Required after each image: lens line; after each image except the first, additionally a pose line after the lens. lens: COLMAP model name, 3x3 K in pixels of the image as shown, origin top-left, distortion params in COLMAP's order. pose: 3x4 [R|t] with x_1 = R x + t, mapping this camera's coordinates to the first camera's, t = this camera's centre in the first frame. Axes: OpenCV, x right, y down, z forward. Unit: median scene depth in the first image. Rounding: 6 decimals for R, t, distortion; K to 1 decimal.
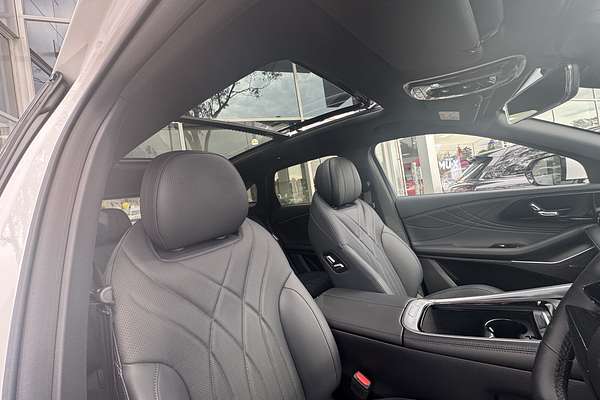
lens RADIAL K [[239.0, 0, 282.6], [0, 239.0, 199.8], [0, 0, 1]] dist [-0.000454, -0.000005]
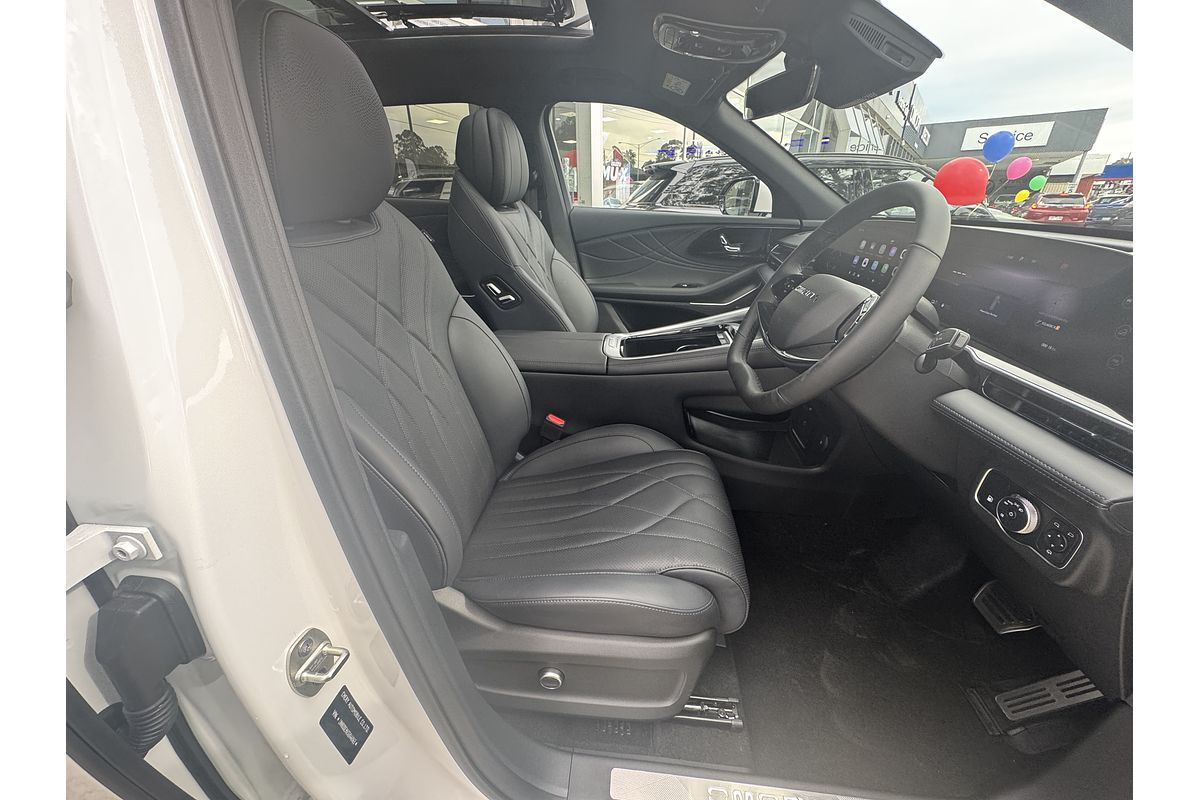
lens RADIAL K [[478.1, 0, 565.2], [0, 478.1, 399.7], [0, 0, 1]] dist [-0.000454, -0.000005]
pose [[0.830320, -0.065323, 0.553445, -0.374941], [-0.131766, 0.941935, 0.308861, 0.111169], [-0.541486, -0.329379, 0.773500, -0.190653]]
